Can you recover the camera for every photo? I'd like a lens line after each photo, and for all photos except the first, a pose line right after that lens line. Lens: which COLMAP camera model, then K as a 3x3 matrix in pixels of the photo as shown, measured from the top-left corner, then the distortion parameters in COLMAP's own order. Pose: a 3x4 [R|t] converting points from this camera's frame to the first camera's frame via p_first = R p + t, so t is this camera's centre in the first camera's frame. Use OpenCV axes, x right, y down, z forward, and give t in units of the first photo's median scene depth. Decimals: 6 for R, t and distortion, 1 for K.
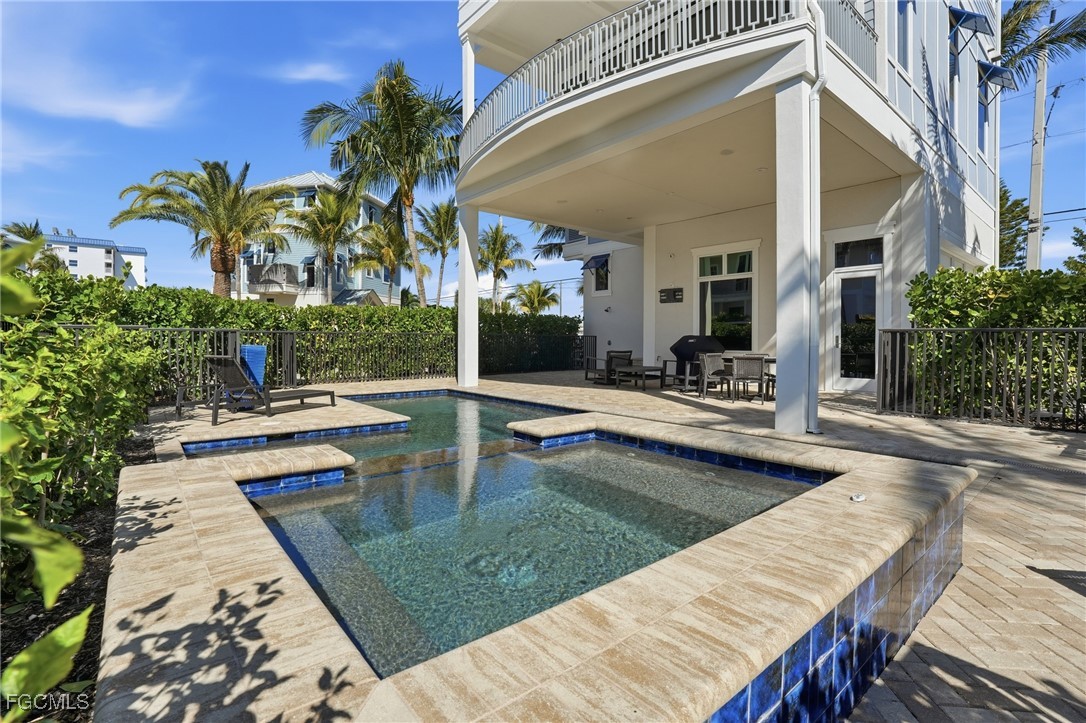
lens RADIAL K [[508.3, 0, 545.4], [0, 508.3, 360.0], [0, 0, 1]] dist [-0.075148, 0.026074]
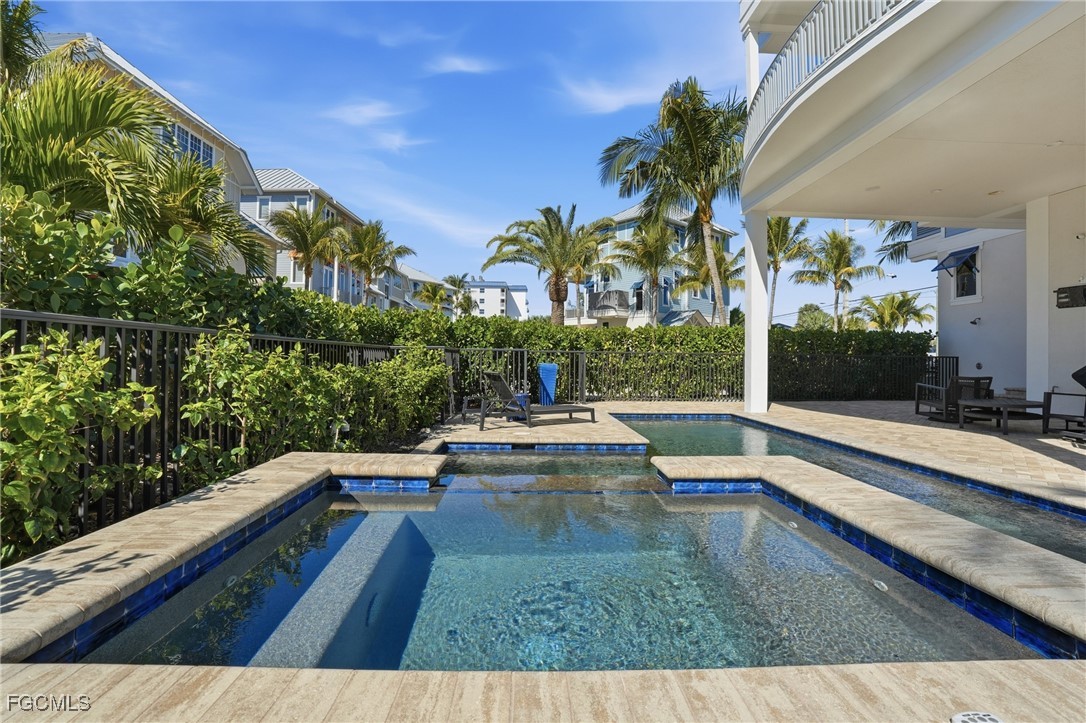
lens RADIAL K [[508.3, 0, 545.4], [0, 508.3, 360.0], [0, 0, 1]] dist [-0.075148, 0.026074]
pose [[0.782763, 0.005713, -0.622294, 0.097156], [-0.031565, 0.999035, -0.030532, -0.001696], [0.621519, 0.043542, 0.782188, 0.069457]]
